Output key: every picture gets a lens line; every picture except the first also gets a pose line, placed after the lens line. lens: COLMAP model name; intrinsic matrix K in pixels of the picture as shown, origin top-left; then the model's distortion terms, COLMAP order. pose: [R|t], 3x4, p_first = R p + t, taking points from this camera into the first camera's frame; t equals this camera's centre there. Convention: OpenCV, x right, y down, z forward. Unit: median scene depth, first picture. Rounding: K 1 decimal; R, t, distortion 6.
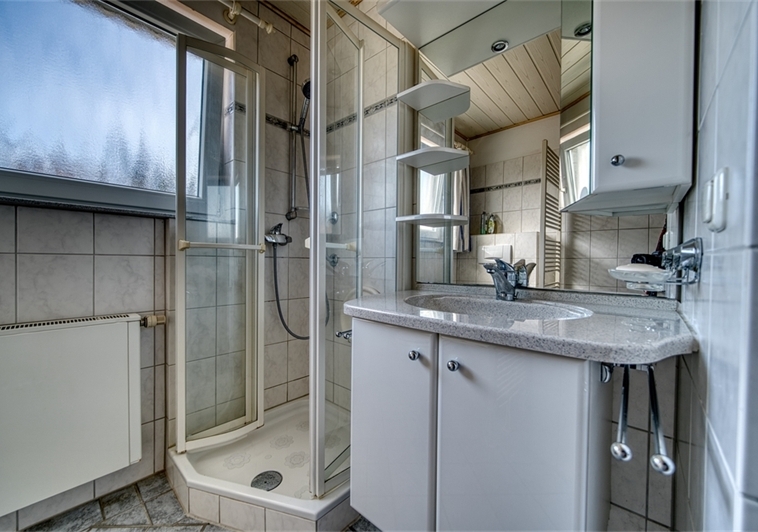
lens RADIAL K [[298.0, 0, 379.3], [0, 298.0, 263.8], [0, 0, 1]] dist [-0.000092, -0.000383]
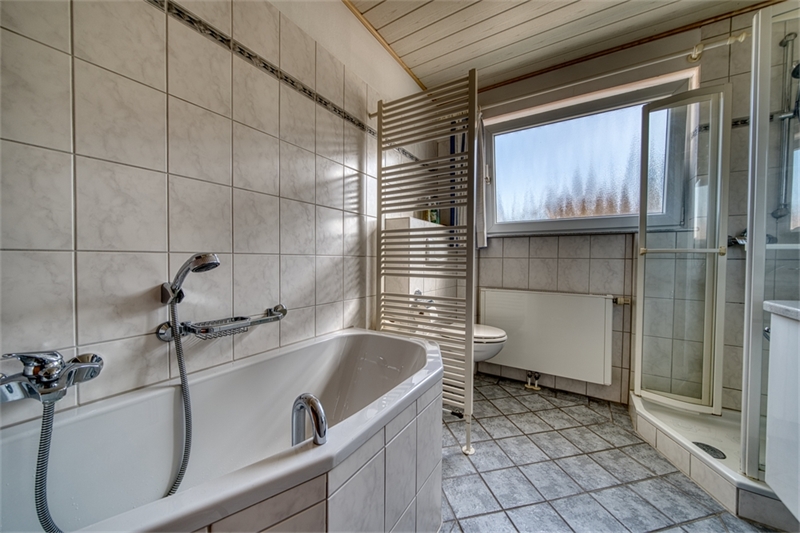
lens RADIAL K [[284.5, 0, 400.8], [0, 284.5, 265.1], [0, 0, 1]] dist [0.000500, -0.000004]
pose [[0.168133, 0.014537, -0.985657, 0.480325], [-0.020003, 0.999736, 0.011332, 0.011248], [0.985561, 0.017811, 0.168379, -0.362053]]
